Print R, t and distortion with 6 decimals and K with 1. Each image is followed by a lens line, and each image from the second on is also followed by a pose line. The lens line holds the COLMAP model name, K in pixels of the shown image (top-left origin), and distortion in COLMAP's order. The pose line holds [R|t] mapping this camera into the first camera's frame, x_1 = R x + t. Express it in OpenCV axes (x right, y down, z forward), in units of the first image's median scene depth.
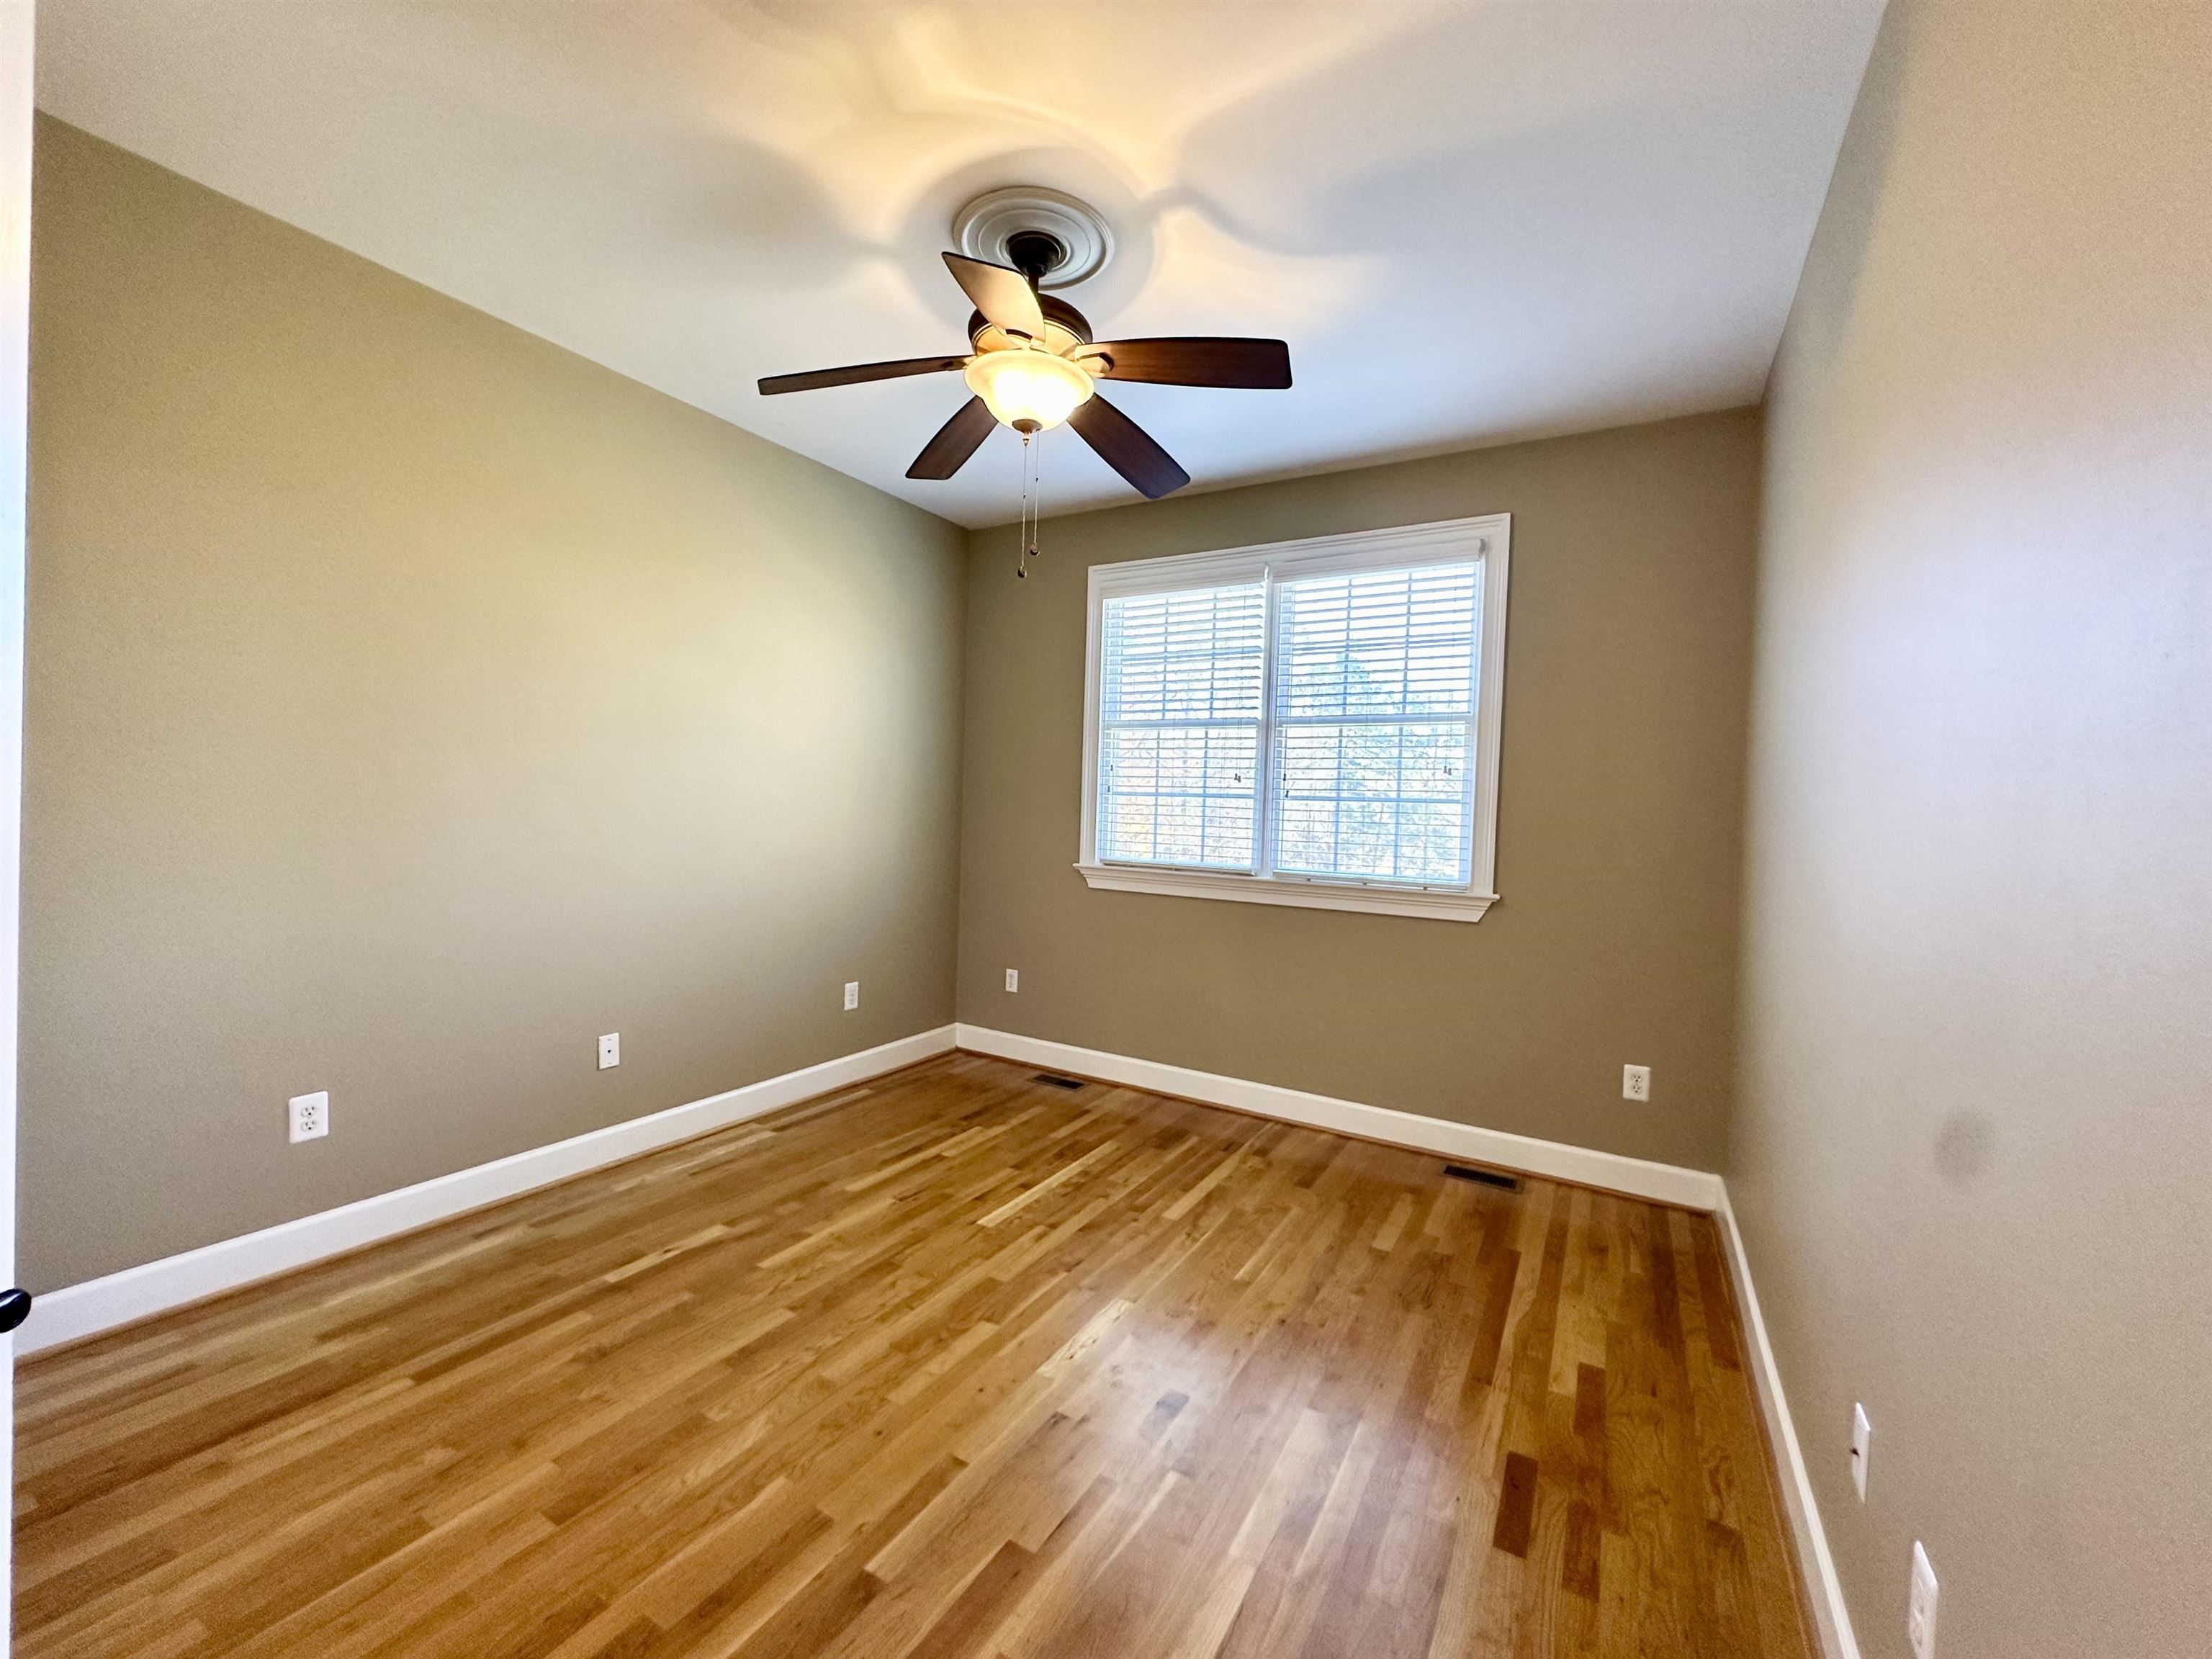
lens RADIAL K [[884.4, 0, 1106.6], [0, 884.4, 827.1], [0, 0, 1]] dist [-0.001903, -0.000475]
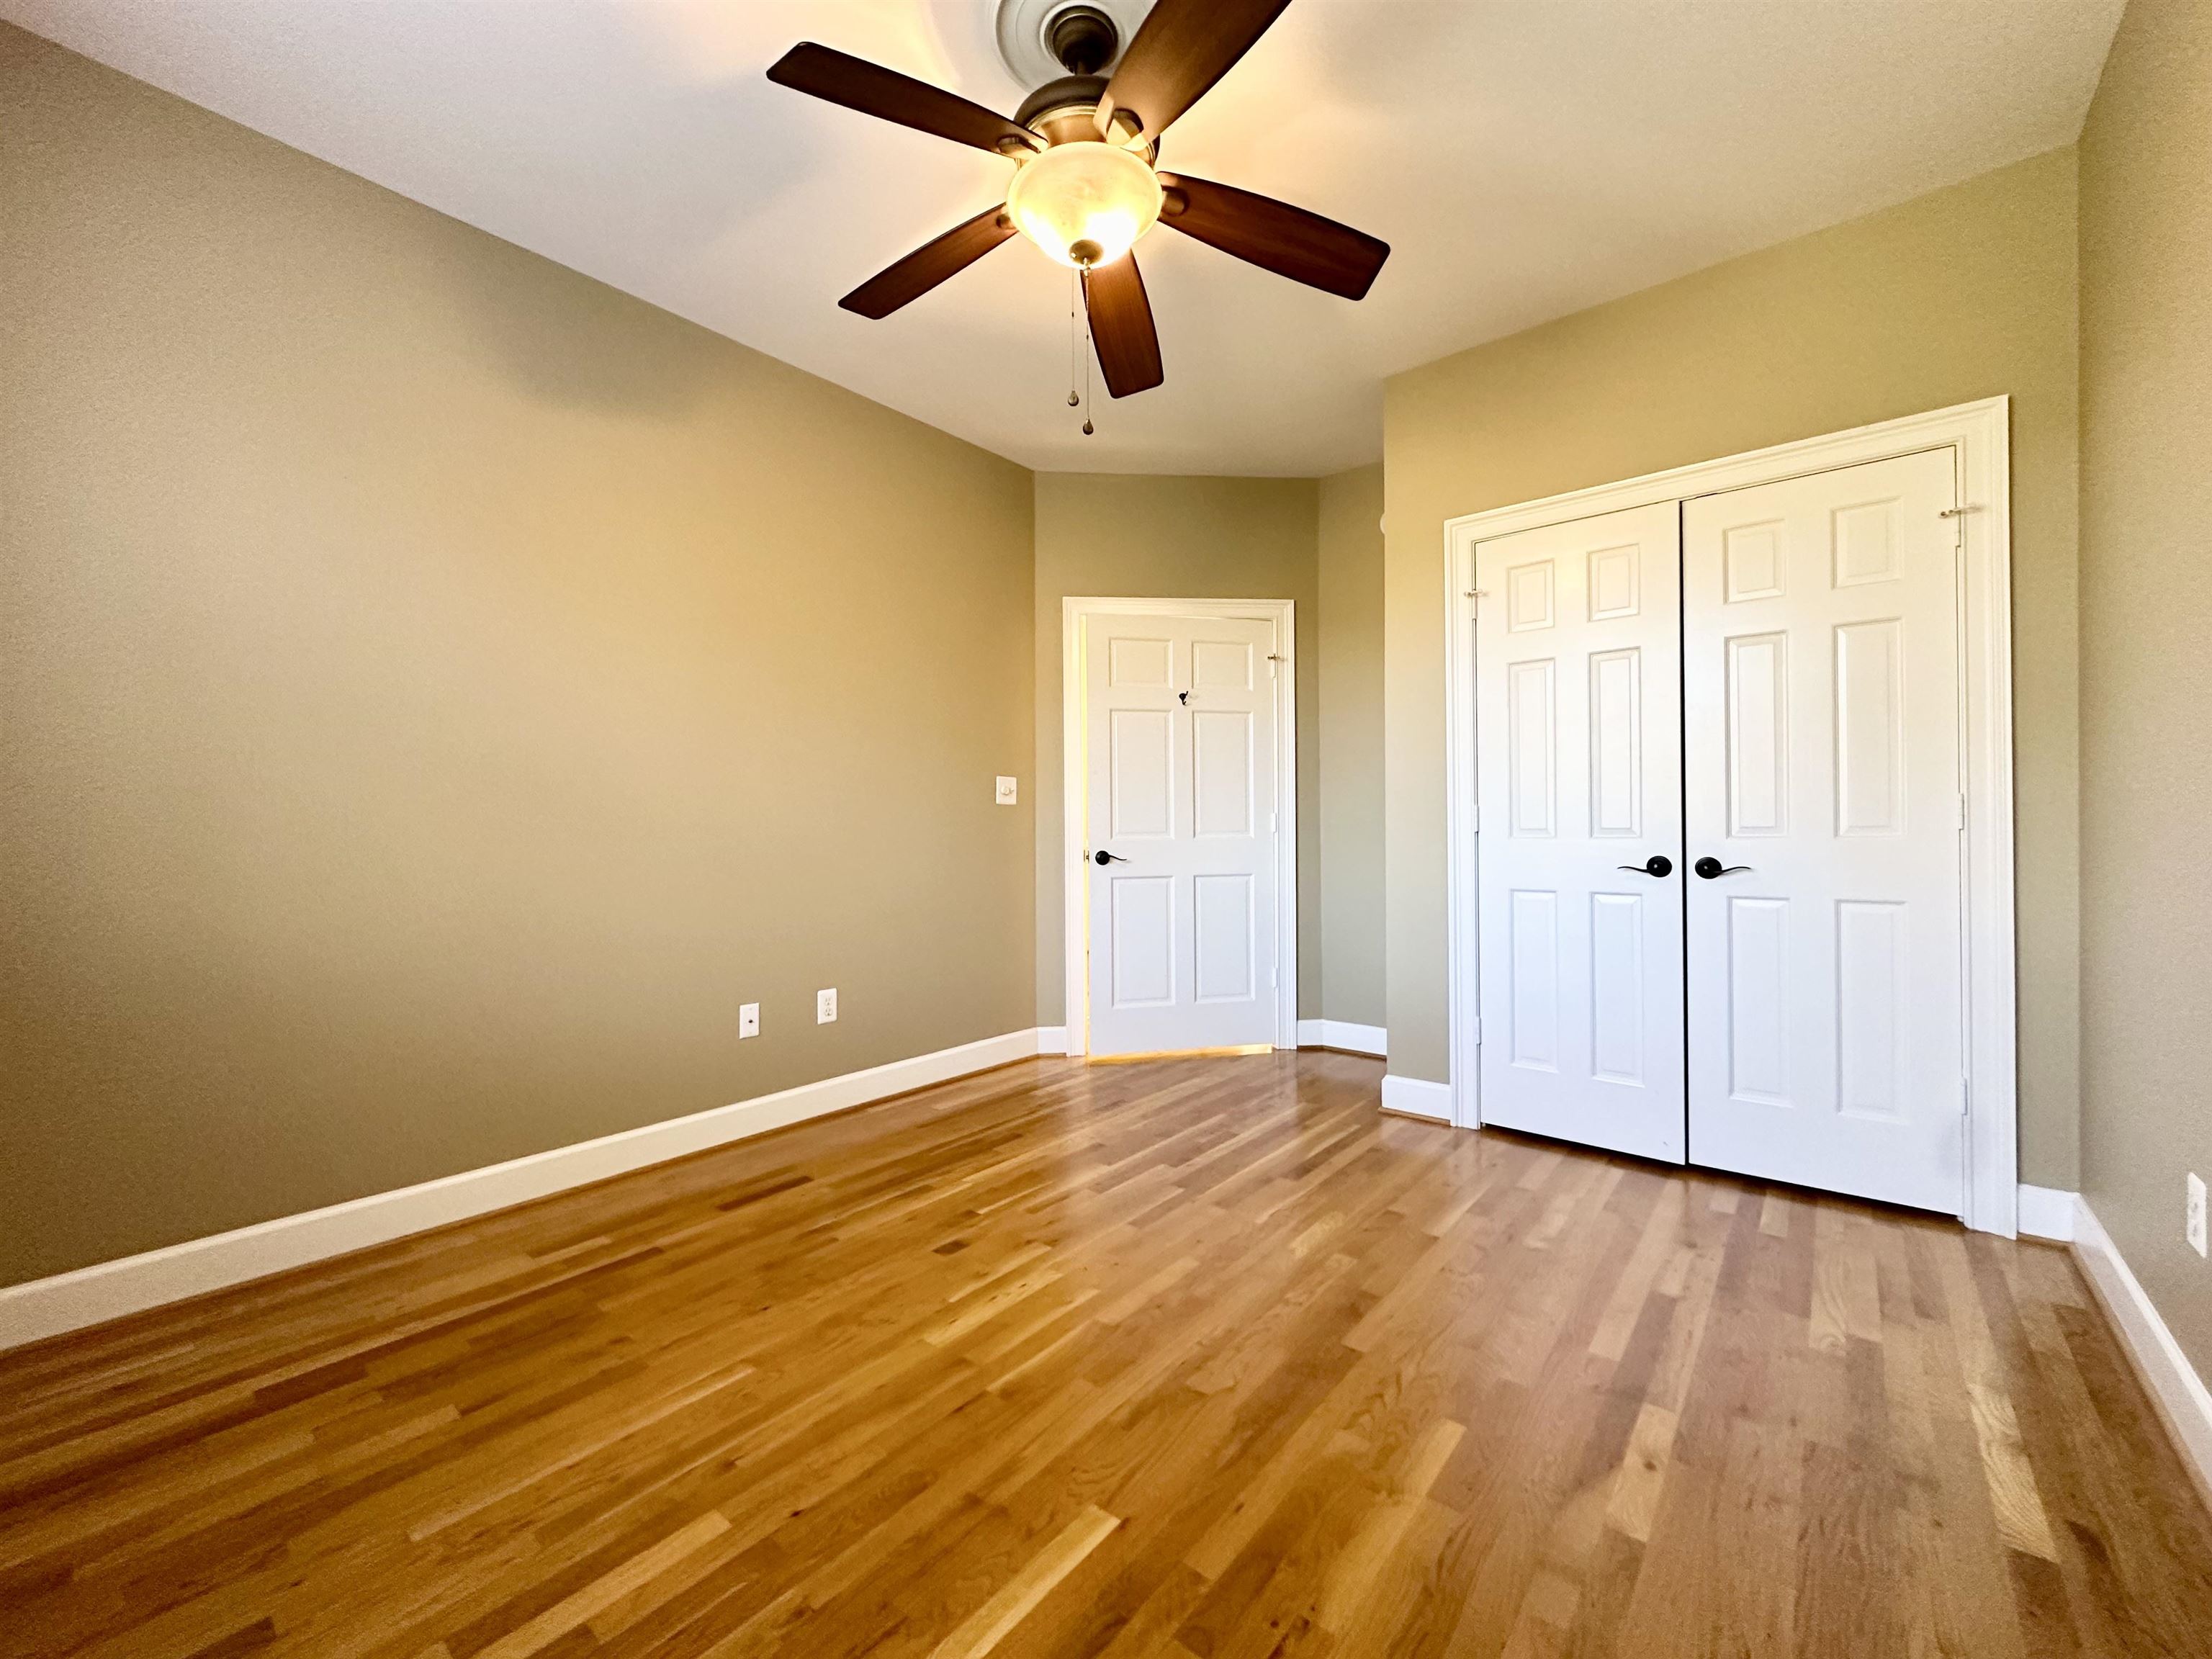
lens RADIAL K [[884.4, 0, 1104.0], [0, 884.4, 822.4], [0, 0, 1]] dist [-0.001903, -0.000475]
pose [[-0.986585, -0.029563, 0.160549, -0.223564], [-0.025033, 0.999231, 0.030170, 0.049729], [-0.161317, 0.025747, -0.986567, 1.610523]]
